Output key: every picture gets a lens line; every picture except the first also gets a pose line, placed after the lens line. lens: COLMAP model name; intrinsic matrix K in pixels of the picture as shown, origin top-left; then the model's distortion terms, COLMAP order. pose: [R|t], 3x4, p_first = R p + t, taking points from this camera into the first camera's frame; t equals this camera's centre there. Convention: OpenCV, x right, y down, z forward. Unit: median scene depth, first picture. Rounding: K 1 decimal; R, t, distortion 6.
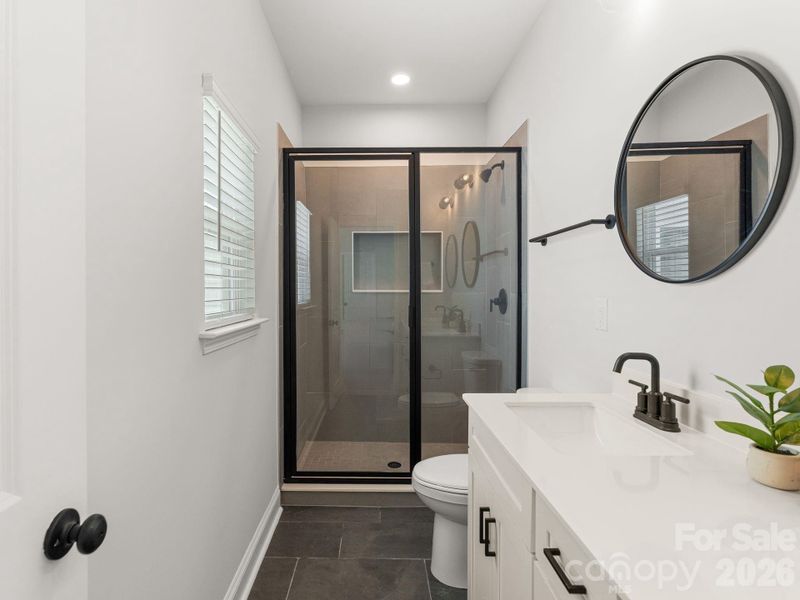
lens RADIAL K [[408.2, 0, 400.0], [0, 408.2, 300.0], [0, 0, 1]] dist [0.000088, 0.000007]
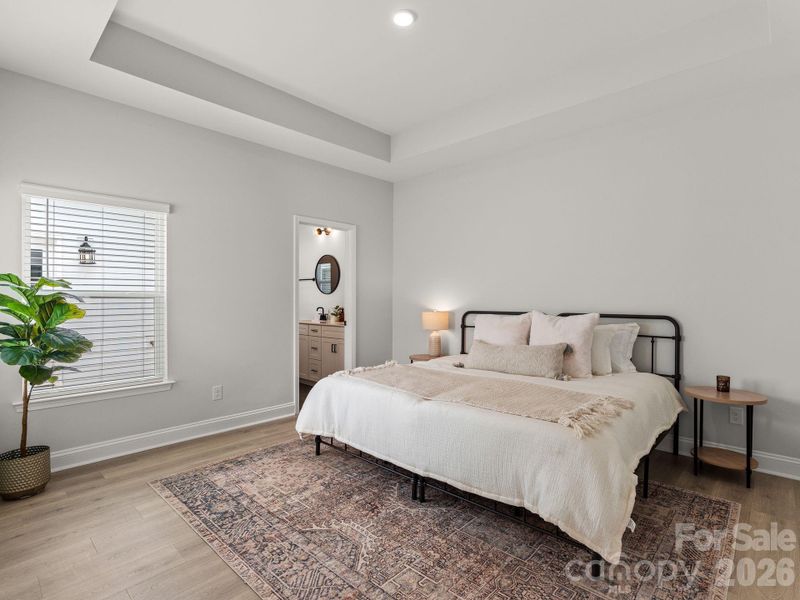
lens RADIAL K [[408.2, 0, 400.0], [0, 408.2, 300.0], [0, 0, 1]] dist [0.000088, 0.000007]
pose [[0.723787, 0.000404, 0.690024, -1.080856], [0.012094, 0.999839, -0.013271, 0.057974], [-0.689918, 0.017950, 0.723665, -1.651078]]
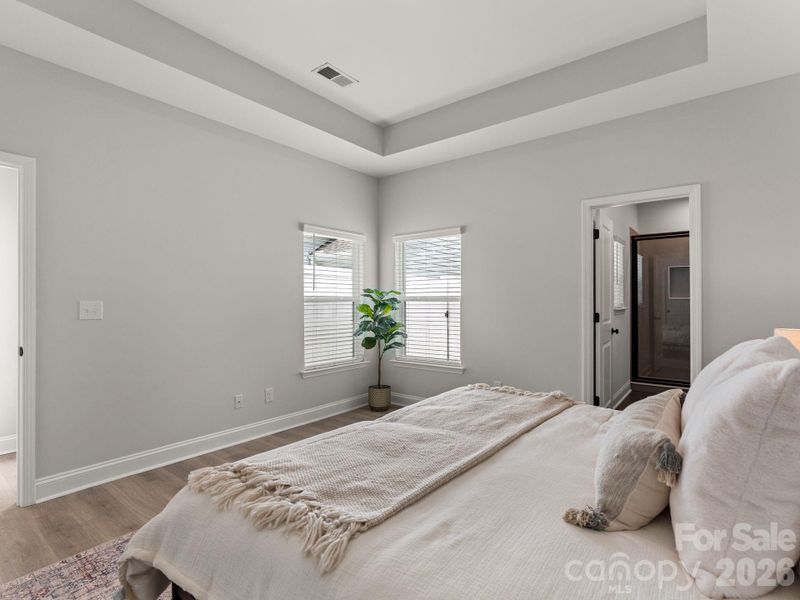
lens RADIAL K [[408.2, 0, 400.0], [0, 408.2, 300.0], [0, 0, 1]] dist [0.000088, 0.000007]
pose [[0.749419, -0.001669, -0.662094, 0.258916], [-0.017033, 0.999617, -0.021800, 0.061992], [0.661877, 0.027614, 0.749103, -1.586288]]
